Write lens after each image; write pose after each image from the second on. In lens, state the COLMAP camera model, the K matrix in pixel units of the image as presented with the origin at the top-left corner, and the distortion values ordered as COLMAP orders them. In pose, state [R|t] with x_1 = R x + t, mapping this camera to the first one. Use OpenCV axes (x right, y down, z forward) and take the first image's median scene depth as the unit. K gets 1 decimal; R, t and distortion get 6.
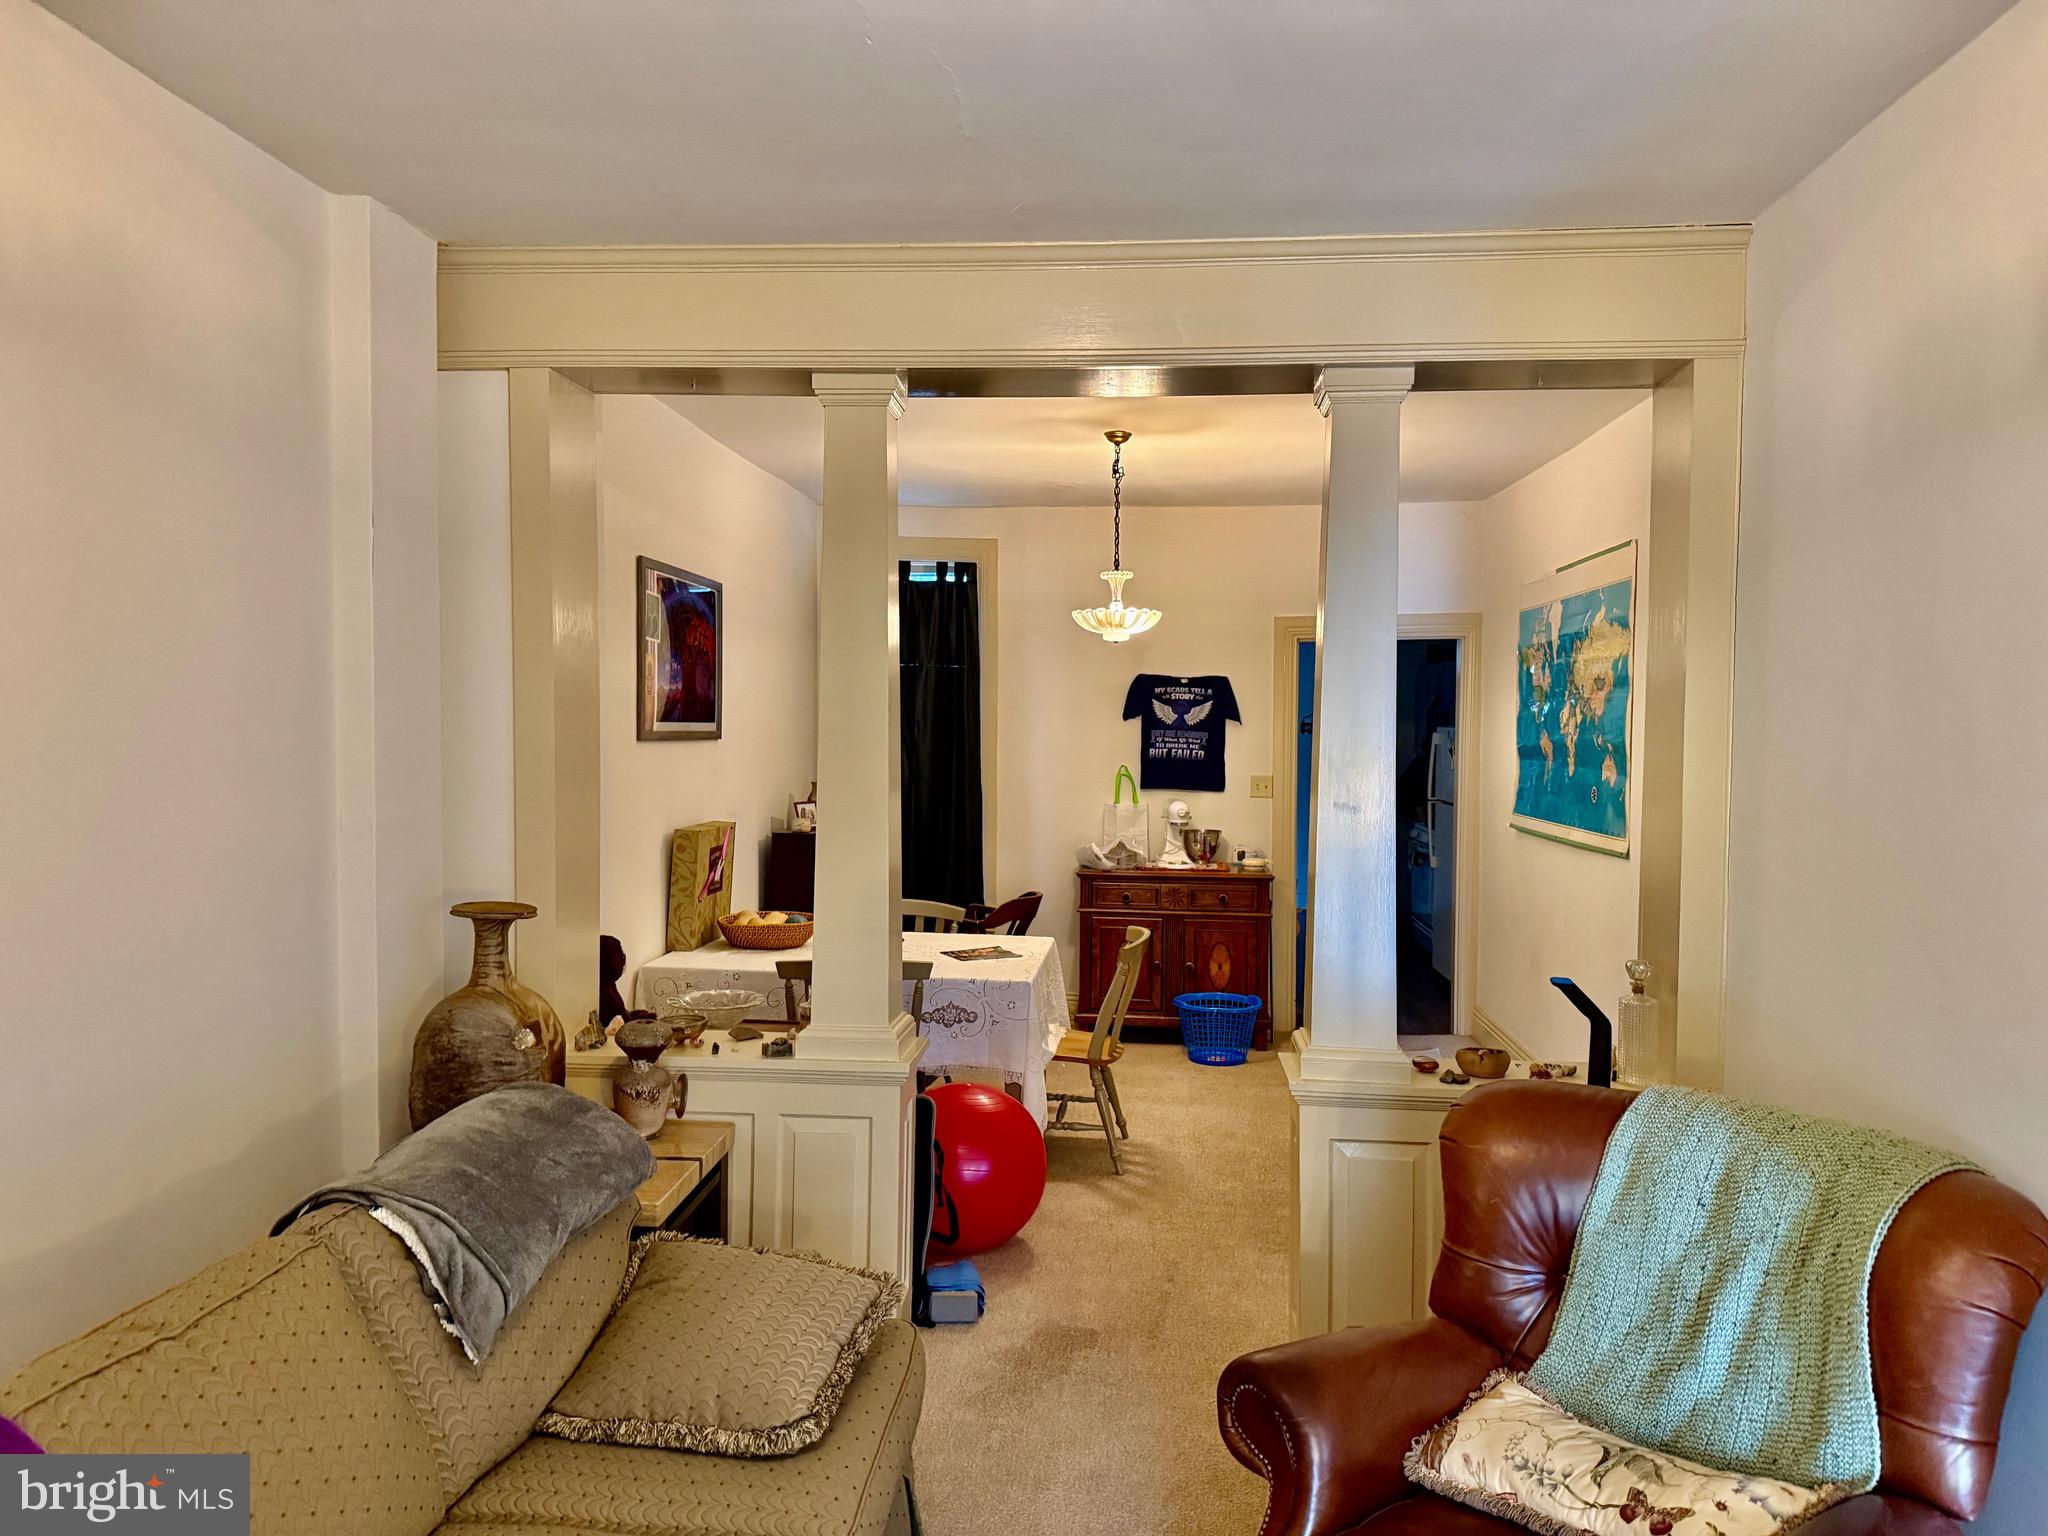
lens RADIAL K [[1428.7, 0, 1024.8], [0, 1428.7, 761.4], [0, 0, 1]] dist [0.011523, -0.008790]
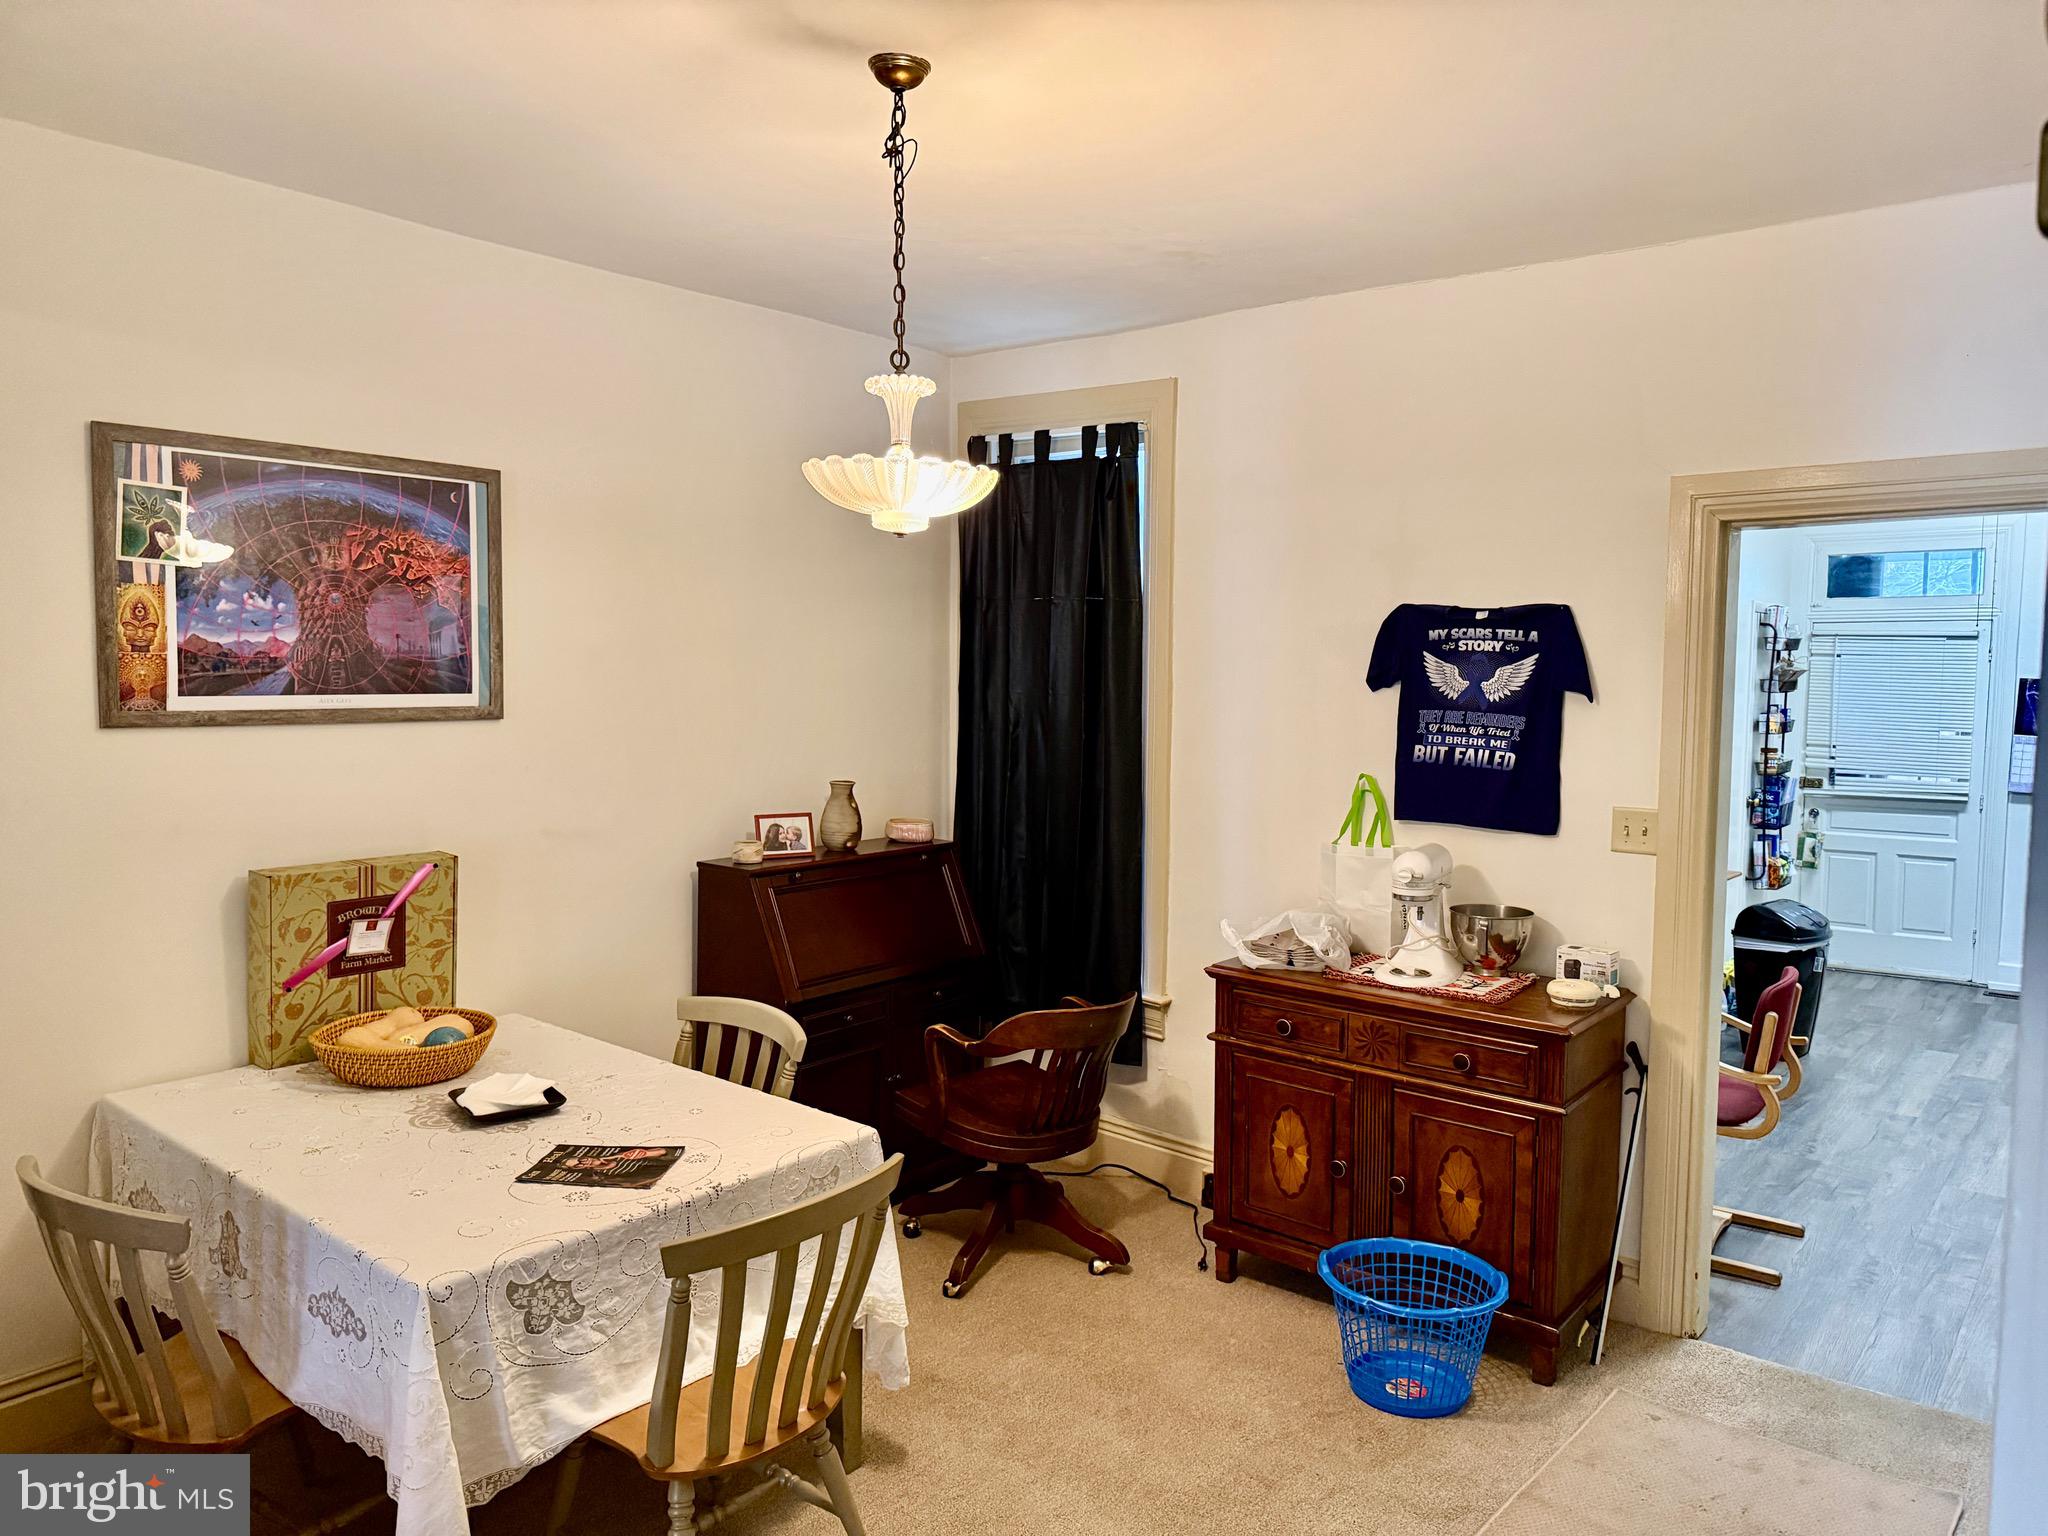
lens RADIAL K [[1428.7, 0, 1033.5], [0, 1428.7, 764.4], [0, 0, 1]] dist [0.011523, -0.008790]
pose [[0.819367, 0.040962, -0.571804, 0.275348], [-0.019377, 0.998853, 0.043788, -0.022205], [0.572942, -0.024799, 0.819221, 0.485062]]
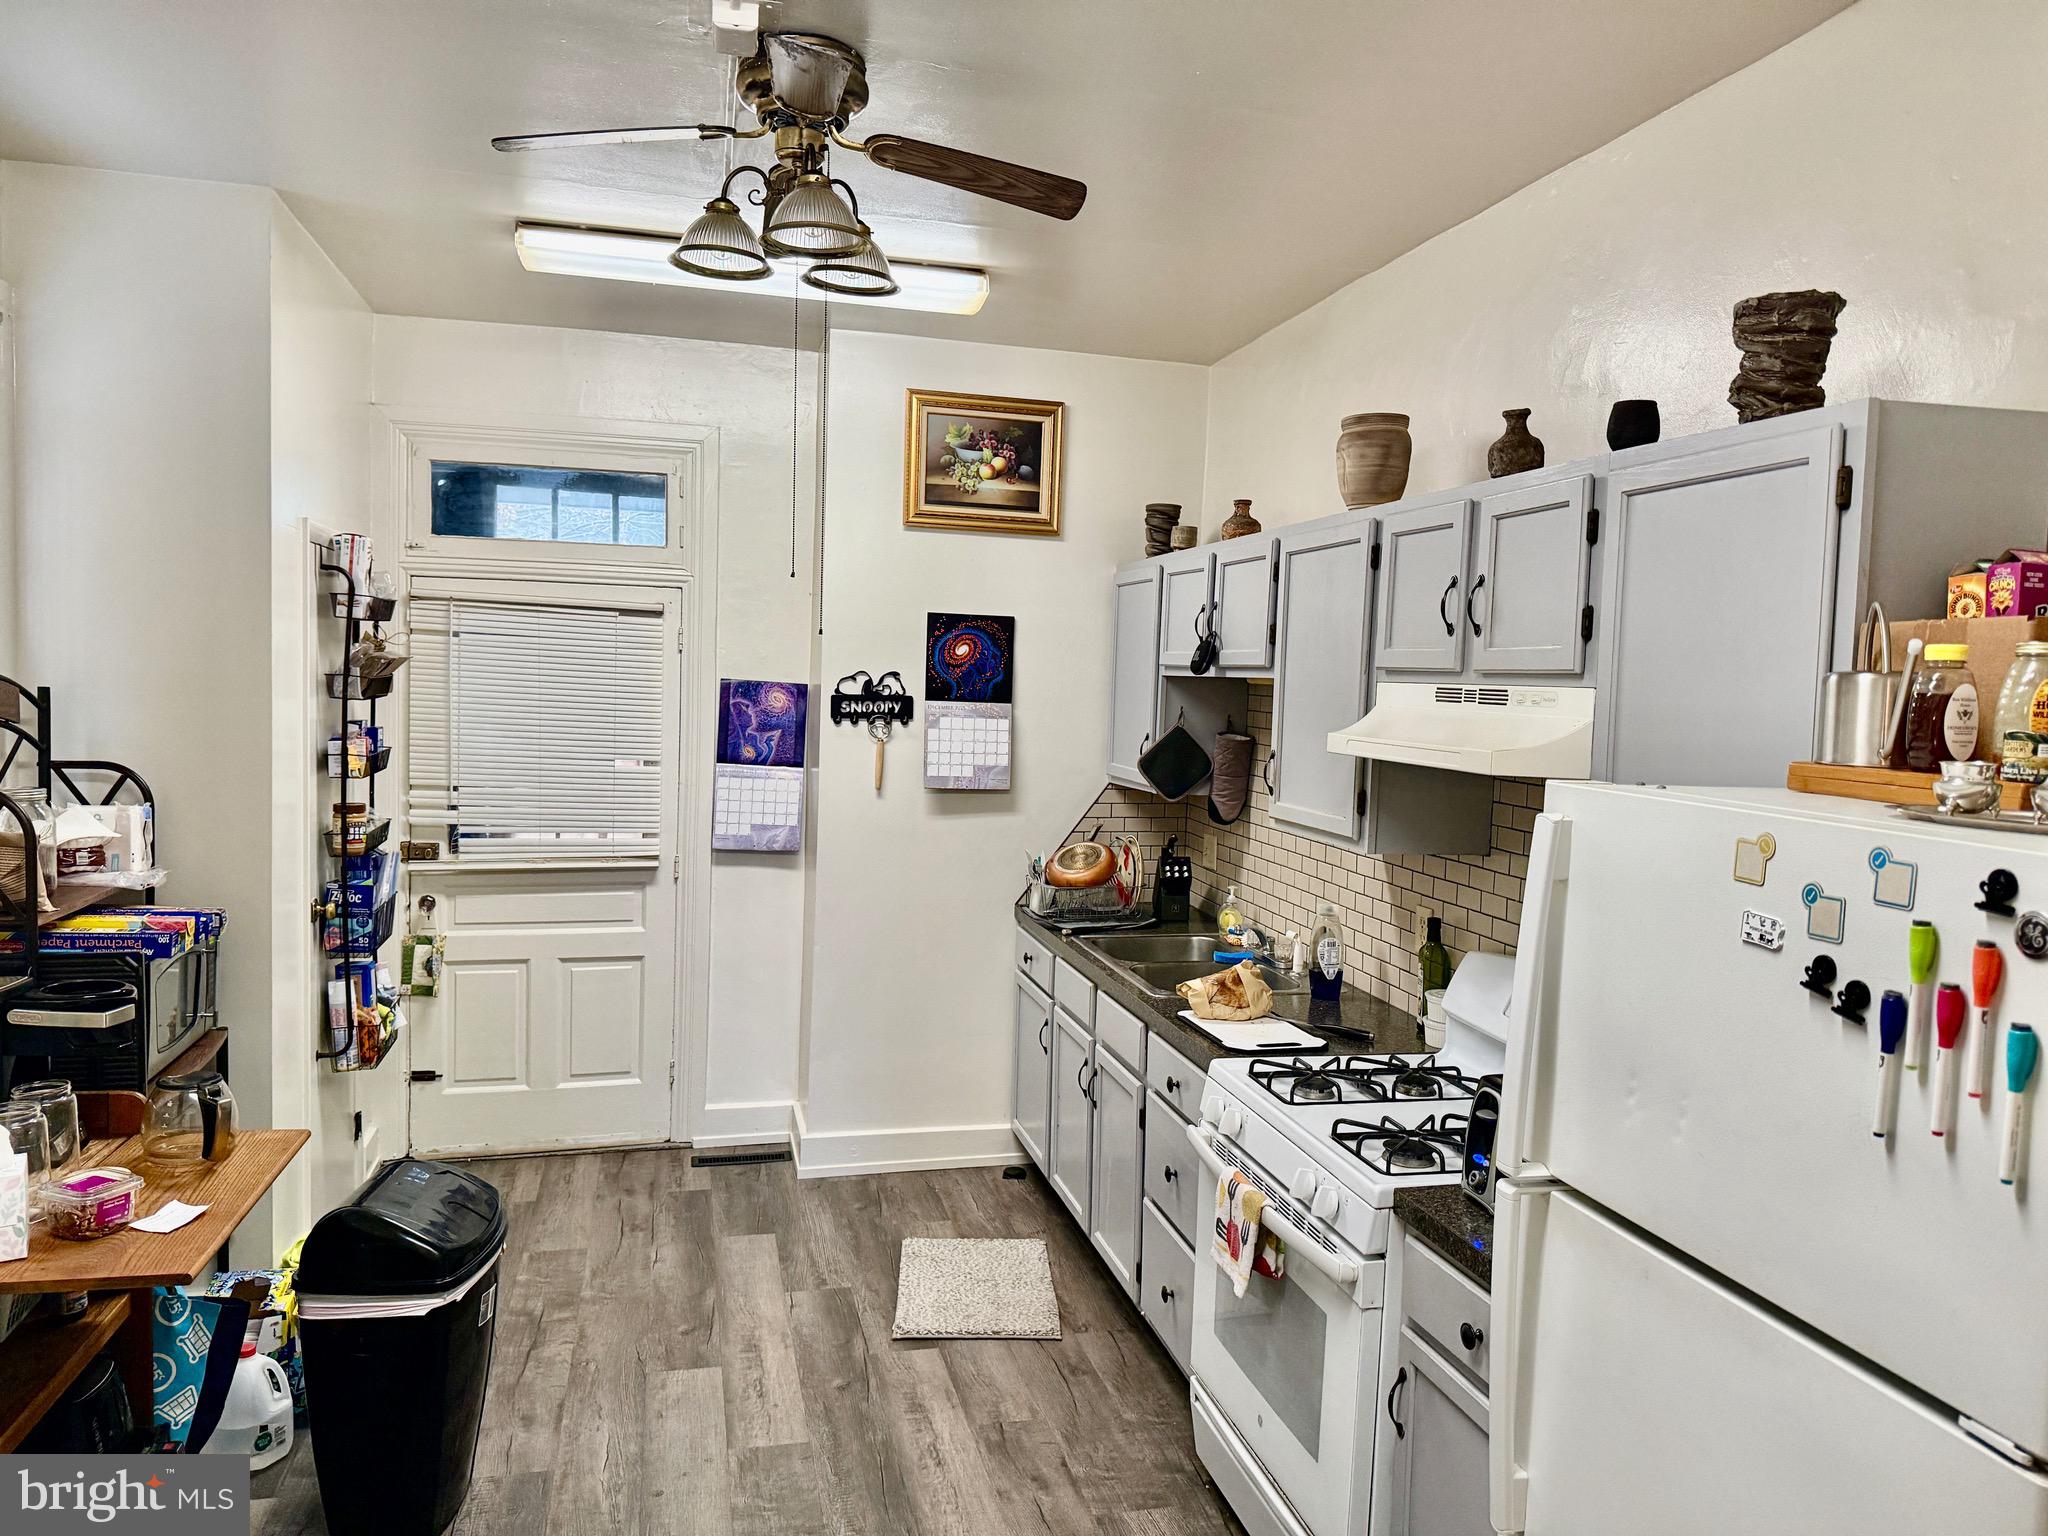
lens RADIAL K [[1428.7, 0, 1037.1], [0, 1428.7, 764.0], [0, 0, 1]] dist [0.011523, -0.008790]
pose [[0.947787, 0.000272, 0.318905, 0.238489], [-0.012604, 0.999250, 0.036607, -0.029154], [-0.318656, -0.038716, 0.947079, 0.733054]]
